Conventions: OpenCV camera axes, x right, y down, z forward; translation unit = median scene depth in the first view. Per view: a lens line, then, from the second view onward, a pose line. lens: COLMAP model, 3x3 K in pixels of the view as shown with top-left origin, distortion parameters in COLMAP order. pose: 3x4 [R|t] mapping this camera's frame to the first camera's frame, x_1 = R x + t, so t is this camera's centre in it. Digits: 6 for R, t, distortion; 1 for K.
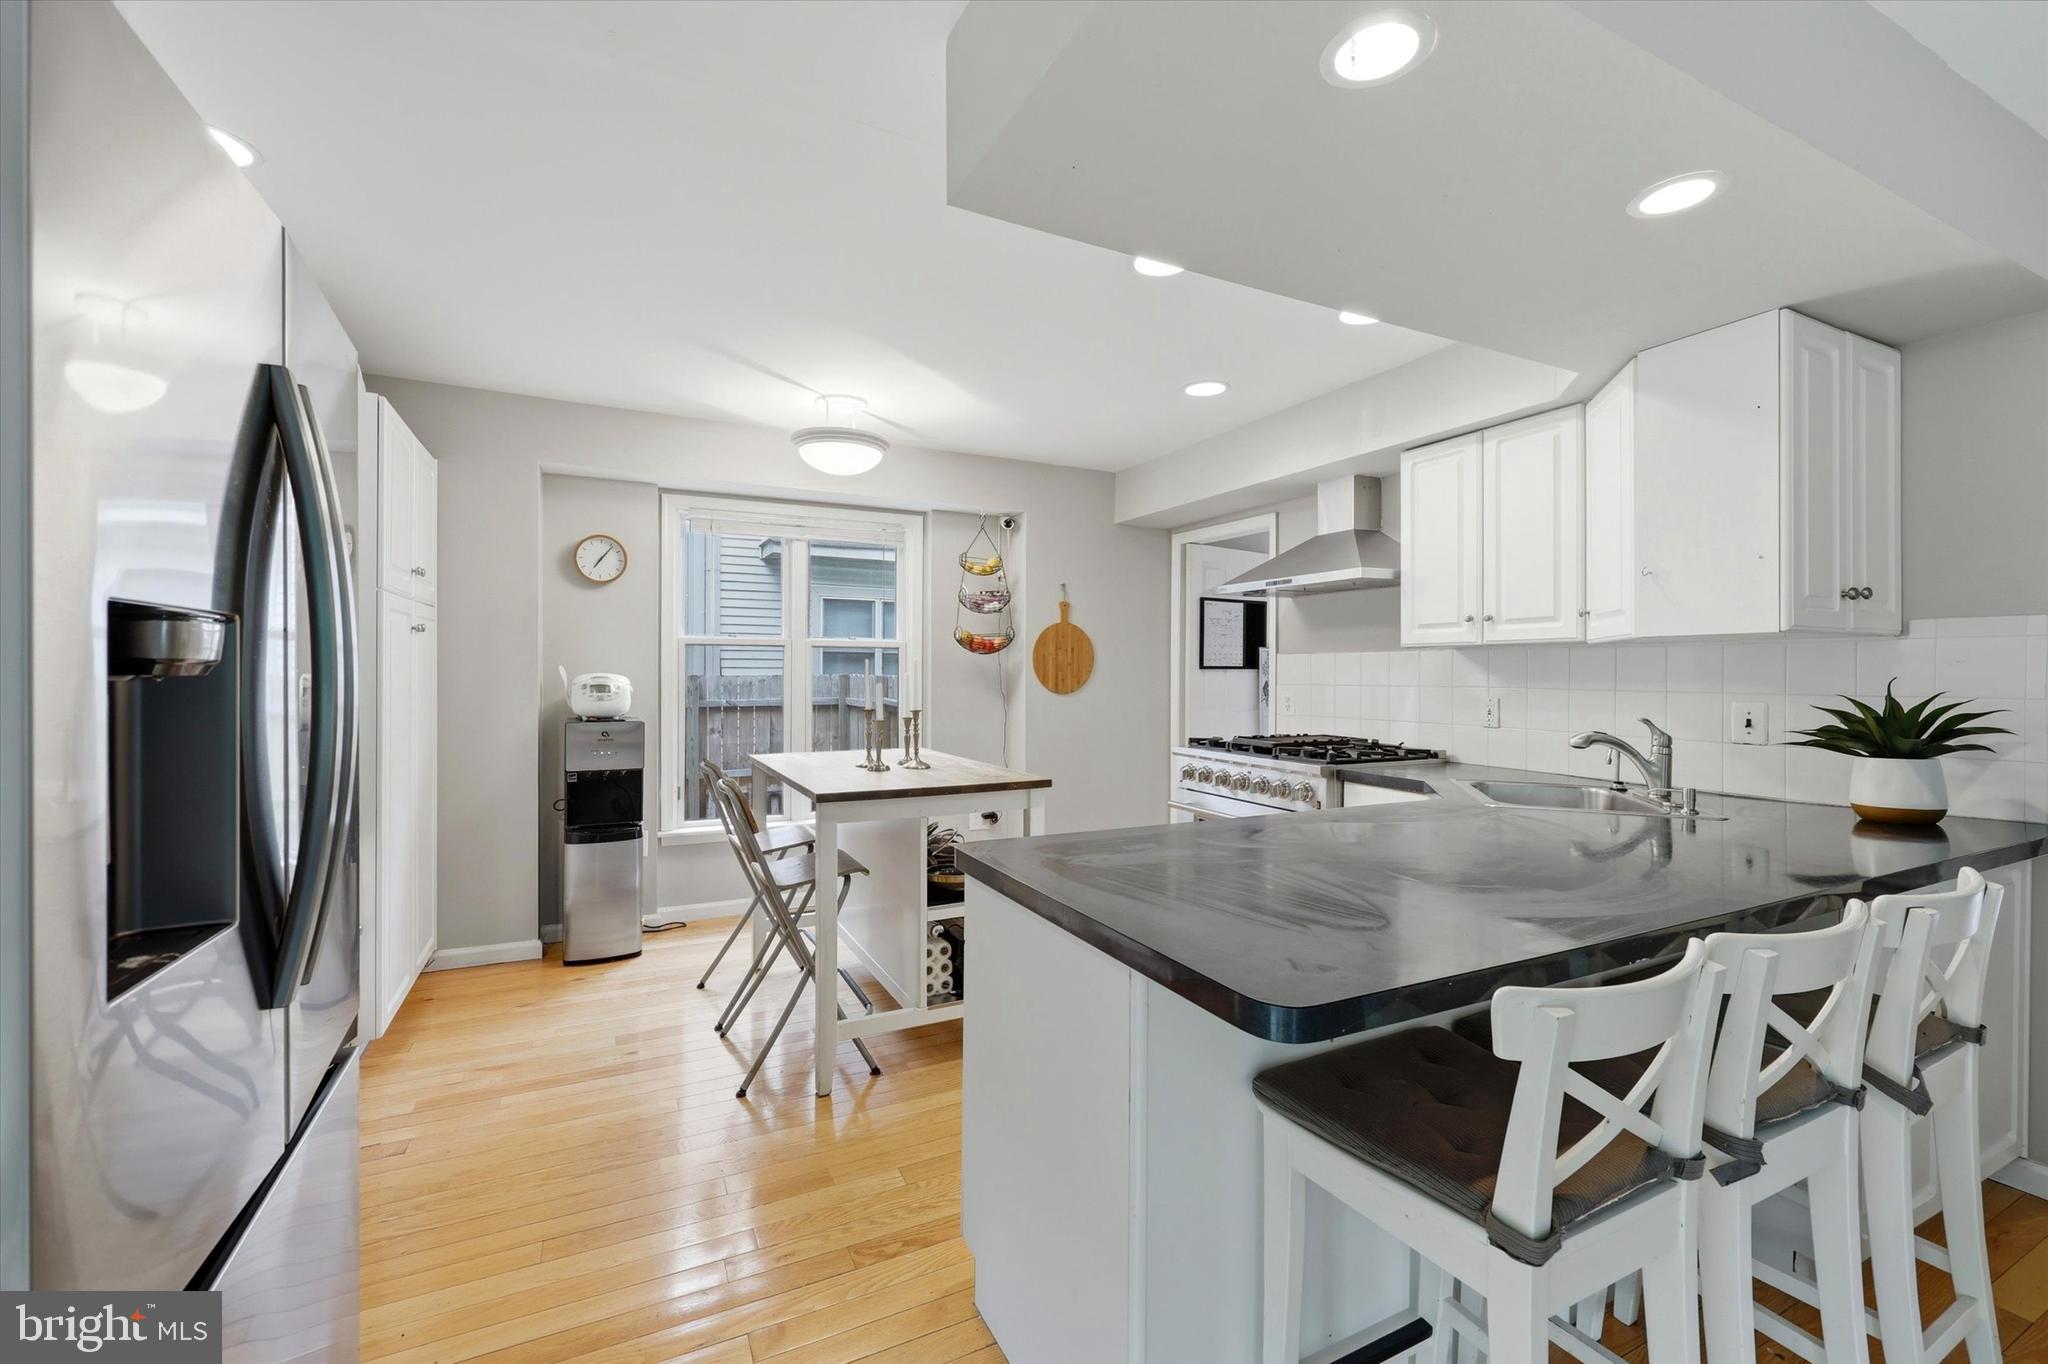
lens RADIAL K [[832.7, 0, 1012.2], [0, 832.7, 675.0], [0, 0, 1]] dist [0.001319, 0.000094]
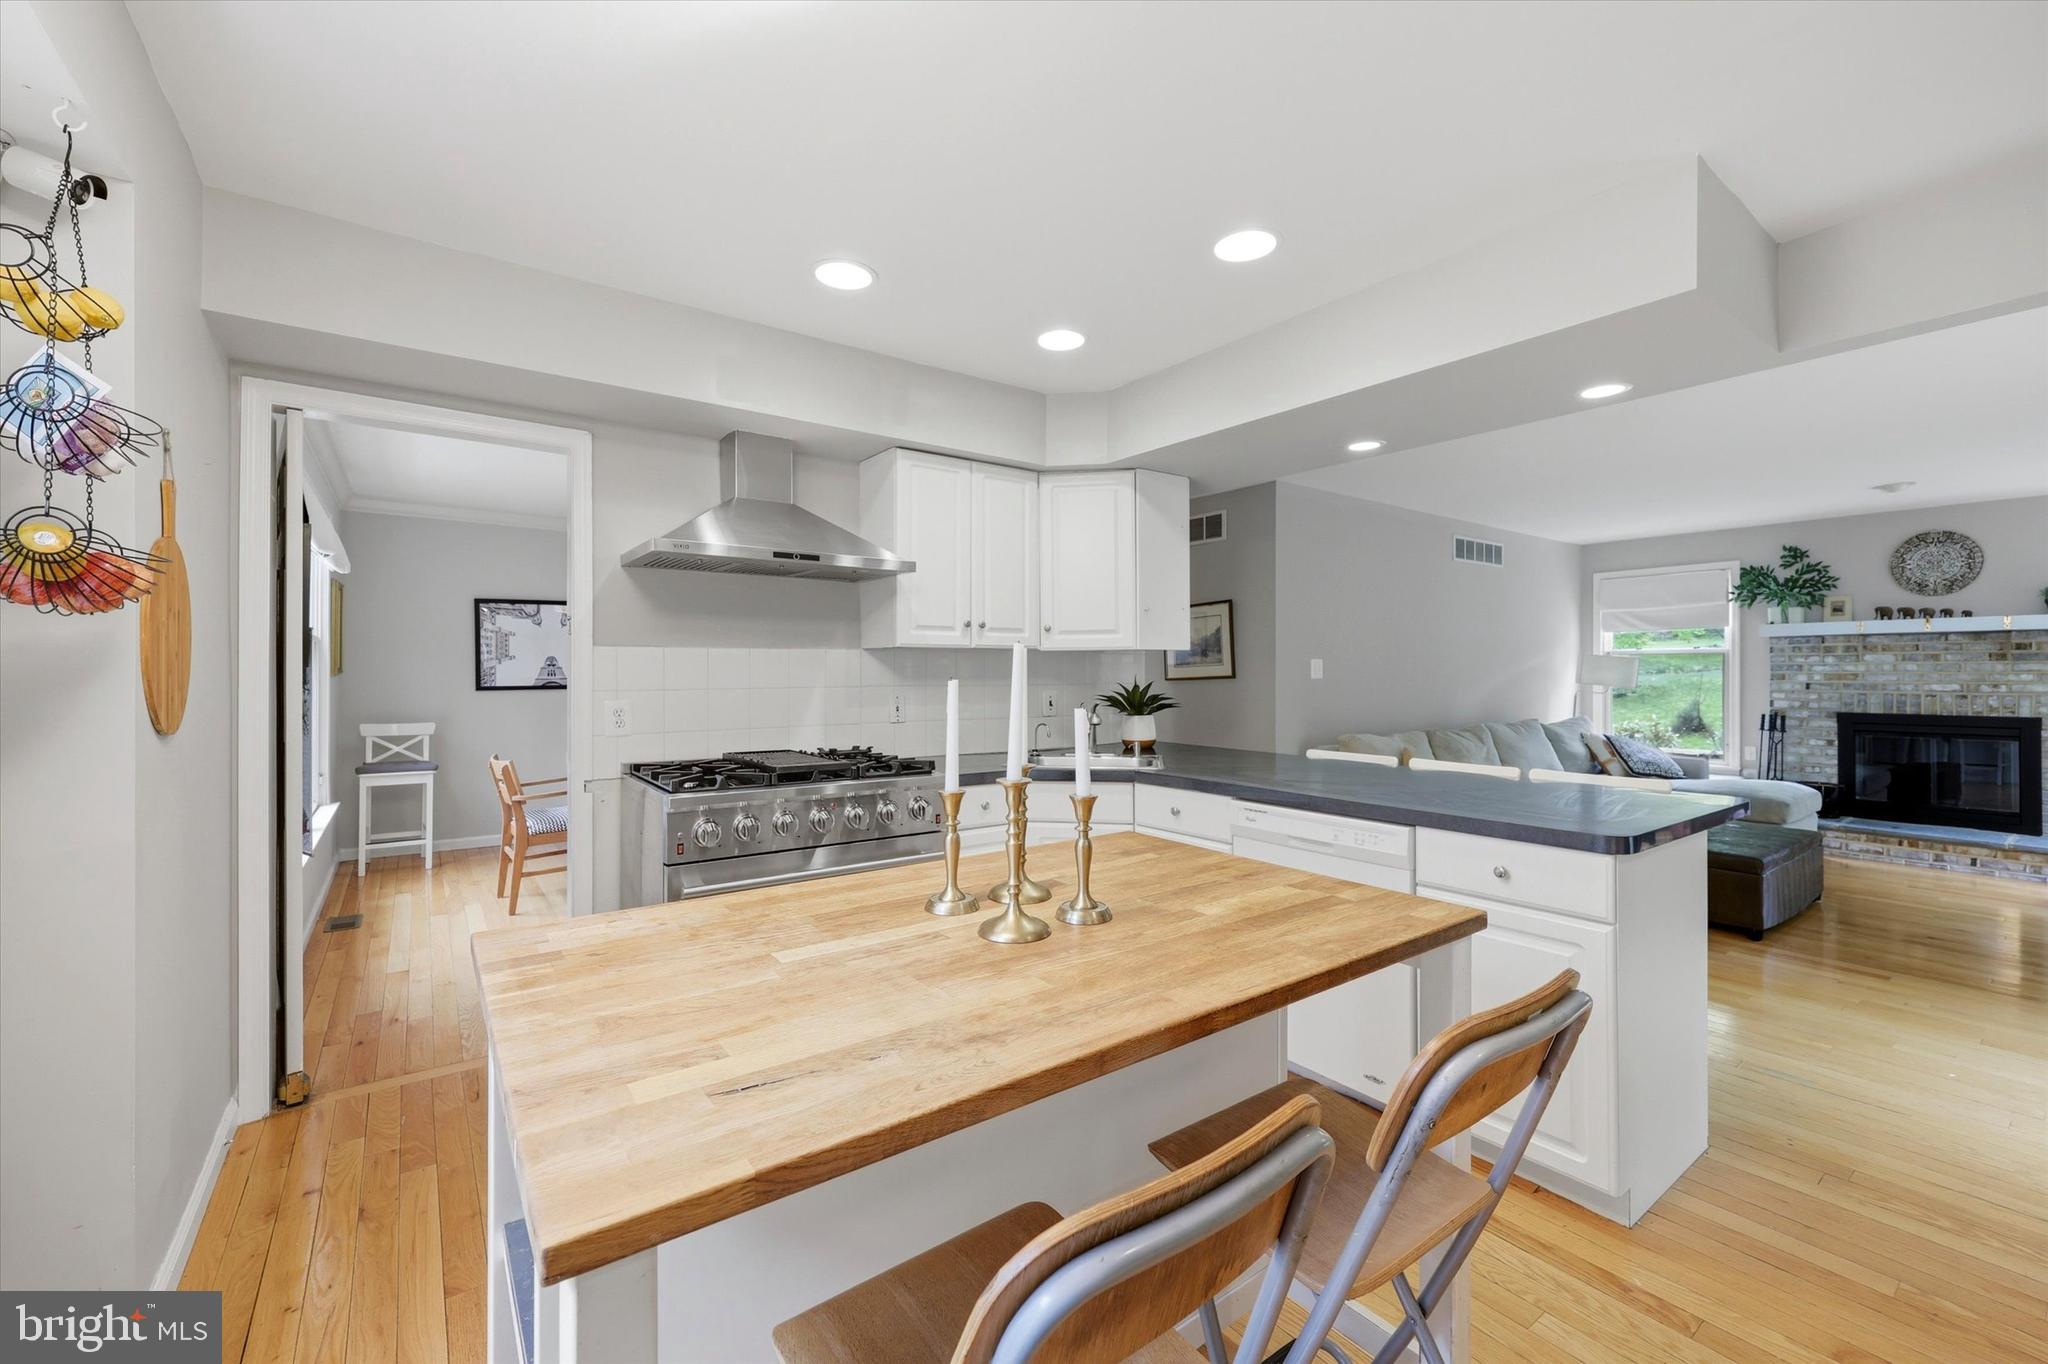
lens RADIAL K [[825.6, 0, 1026.9], [0, 825.6, 669.7], [0, 0, 1]] dist [0.002005, 0.000378]
pose [[-0.176416, -0.001858, 0.984314, -0.566986], [0.003047, 0.999992, 0.002434, -0.009066], [-0.984311, 0.003429, -0.176409, 1.124574]]
